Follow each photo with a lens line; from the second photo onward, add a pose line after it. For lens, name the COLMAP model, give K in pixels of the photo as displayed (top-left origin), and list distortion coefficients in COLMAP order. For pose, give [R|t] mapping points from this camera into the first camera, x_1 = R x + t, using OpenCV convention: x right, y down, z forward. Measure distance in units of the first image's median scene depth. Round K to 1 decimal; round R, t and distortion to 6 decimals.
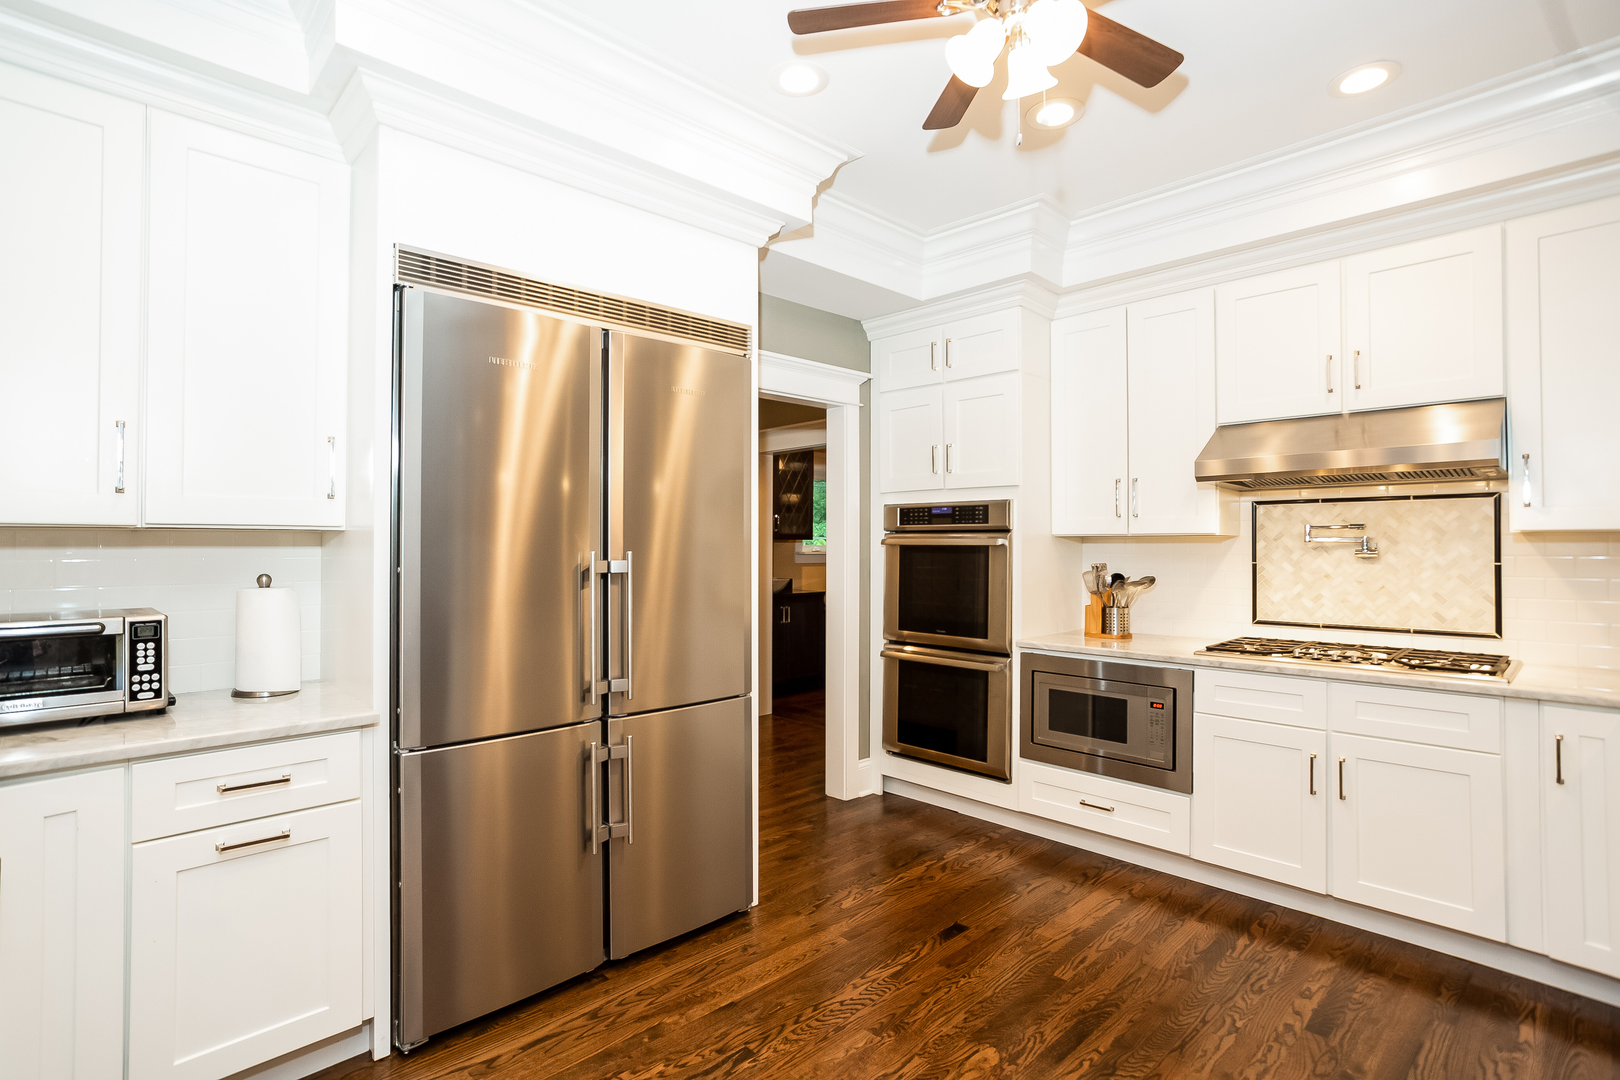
lens RADIAL K [[789.6, 0, 802.1], [0, 789.6, 540.9], [0, 0, 1]] dist [0.000485, 0.000821]
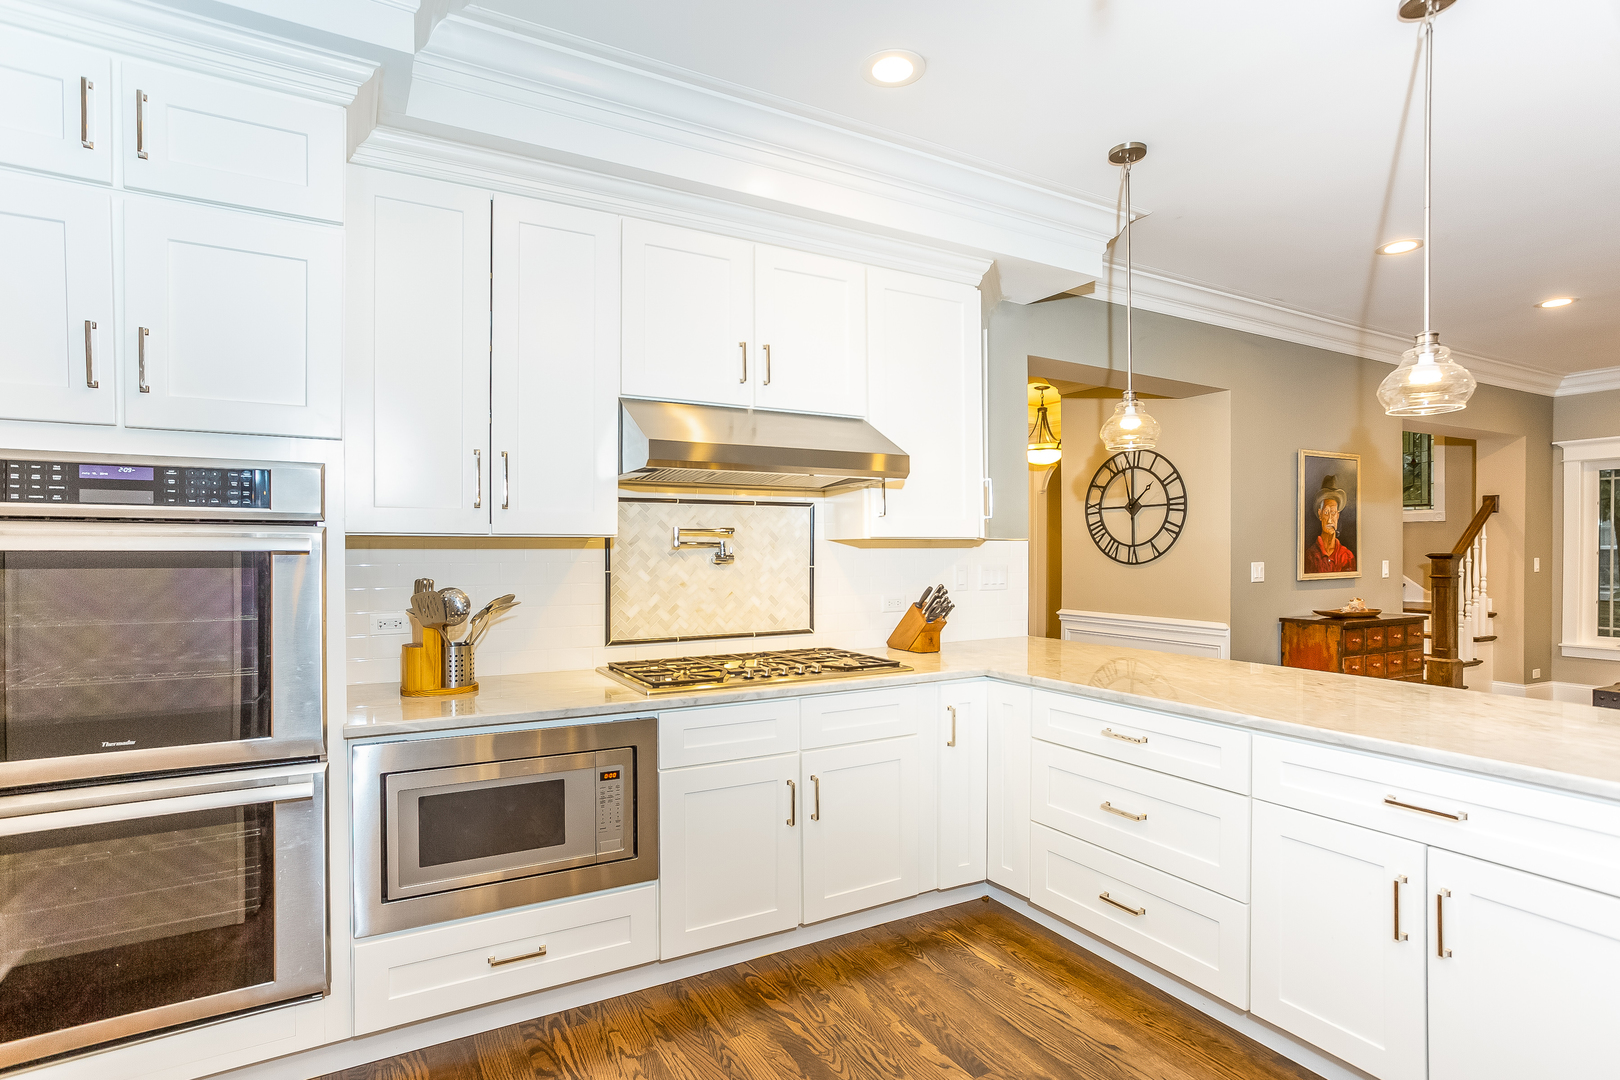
lens RADIAL K [[816.9, 0, 803.8], [0, 816.9, 560.4], [0, 0, 1]] dist [-0.001761, -0.000031]
pose [[0.245044, -0.013655, 0.969416, -0.214811], [-0.004838, 0.999871, 0.015307, 0.002023], [-0.969500, -0.008441, 0.244946, 0.633628]]
